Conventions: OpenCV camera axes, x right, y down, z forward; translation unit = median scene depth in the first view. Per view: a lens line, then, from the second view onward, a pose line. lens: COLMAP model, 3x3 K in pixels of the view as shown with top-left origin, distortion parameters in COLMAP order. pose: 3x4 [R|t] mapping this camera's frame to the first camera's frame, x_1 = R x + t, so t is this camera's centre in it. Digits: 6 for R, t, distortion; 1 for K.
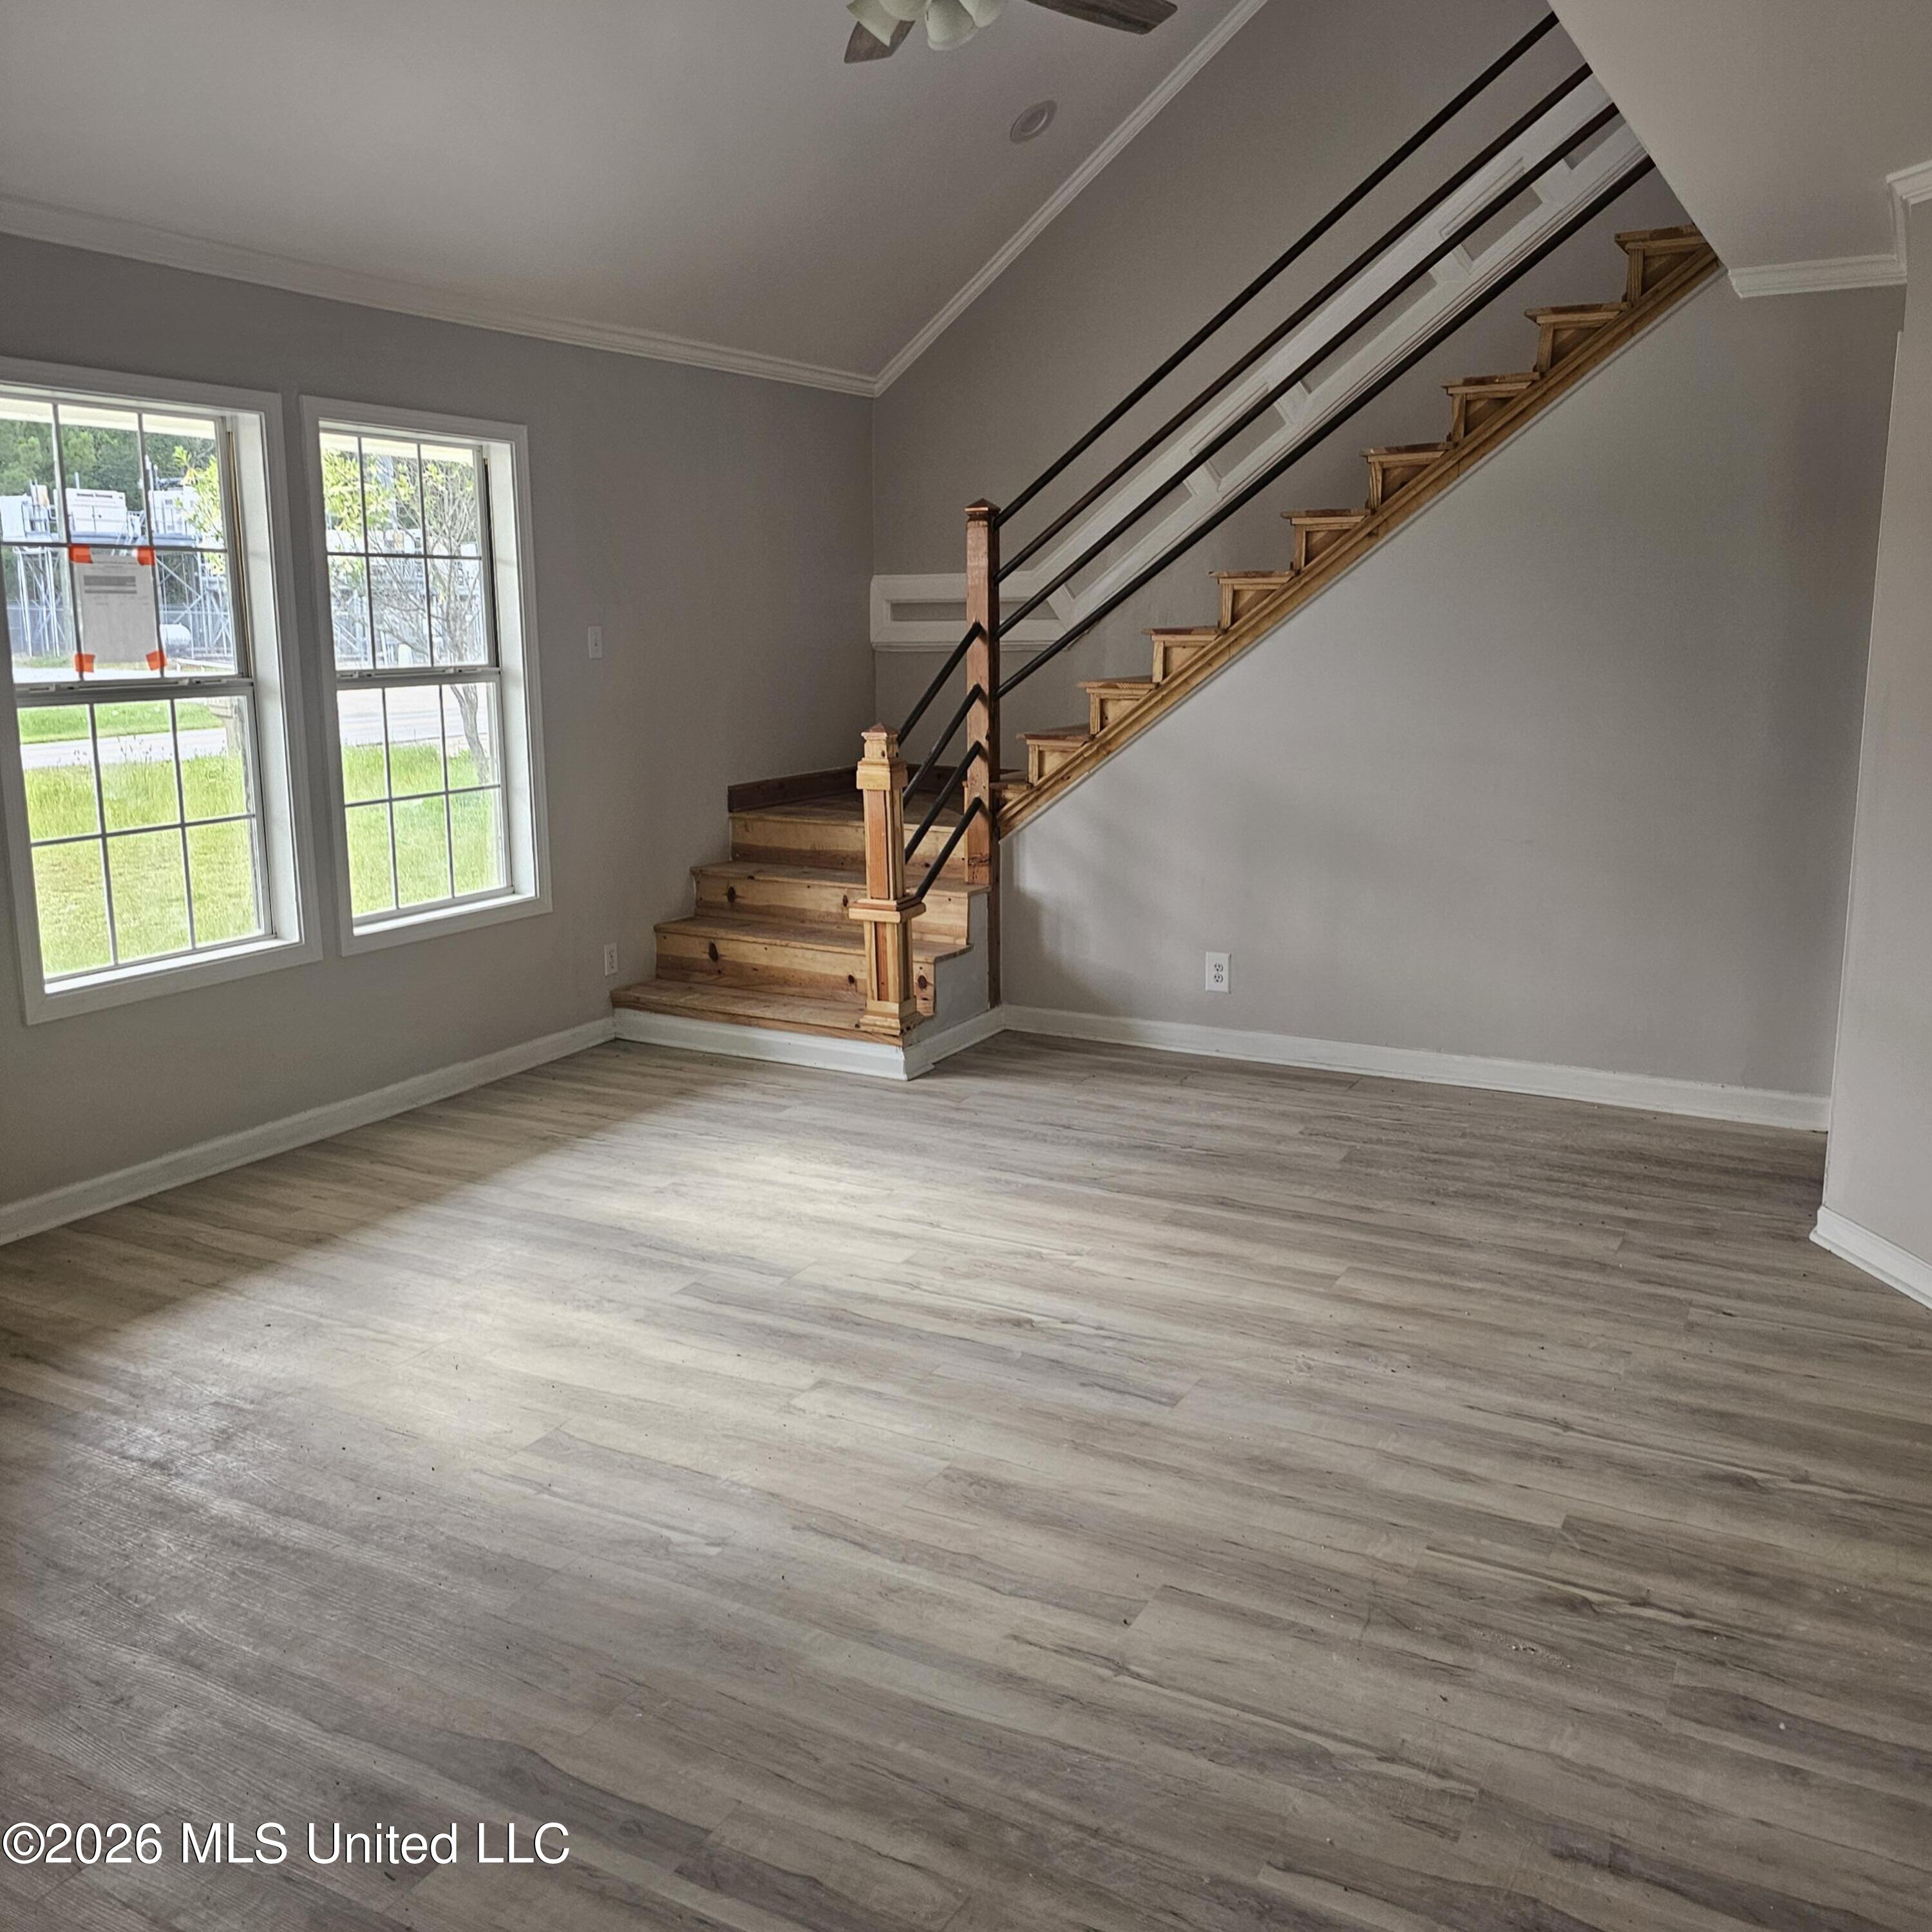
lens RADIAL K [[1733.3, 0, 939.3], [0, 1733.3, 908.2], [0, 0, 1]] dist [0.076611, -0.075651]
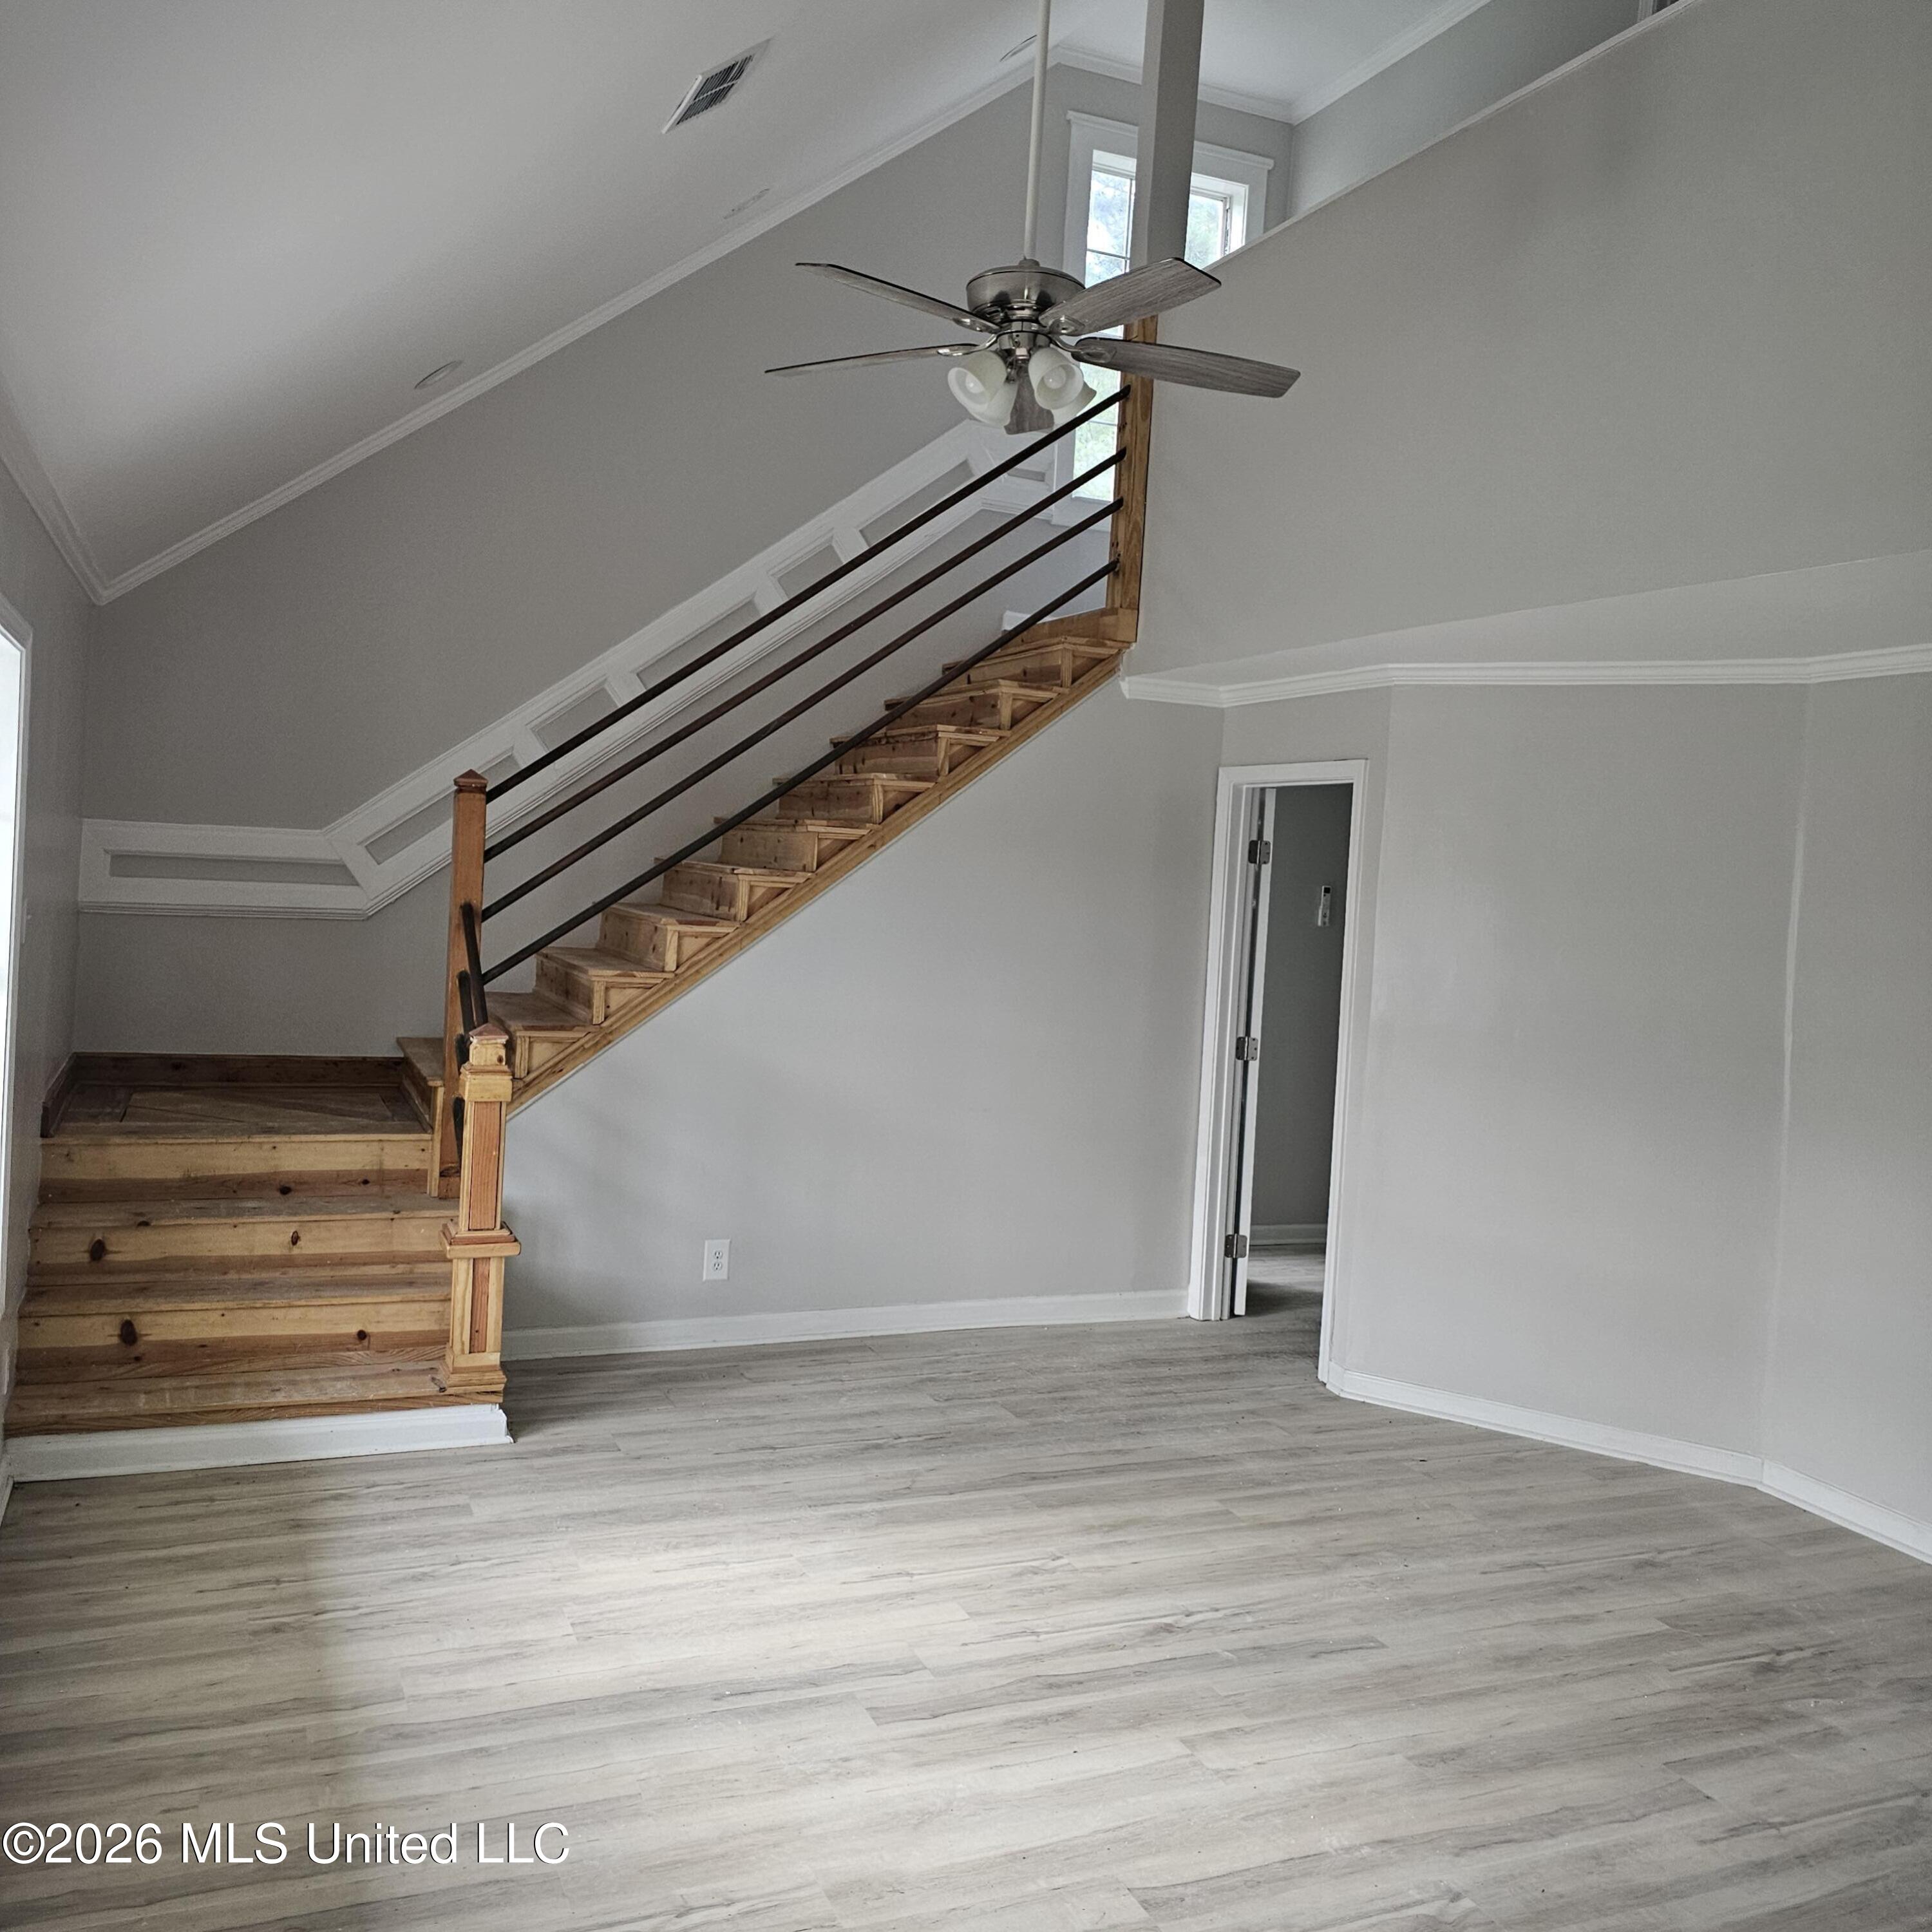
lens RADIAL K [[1674.5, 0, 1088.2], [0, 1674.5, 877.9], [0, 0, 1]] dist [0.069399, -0.076987]
pose [[0.609217, 0.038497, 0.792069, -0.687309], [0.075264, 0.991505, -0.106080, -0.088014], [-0.789424, 0.124240, 0.601144, 0.322359]]
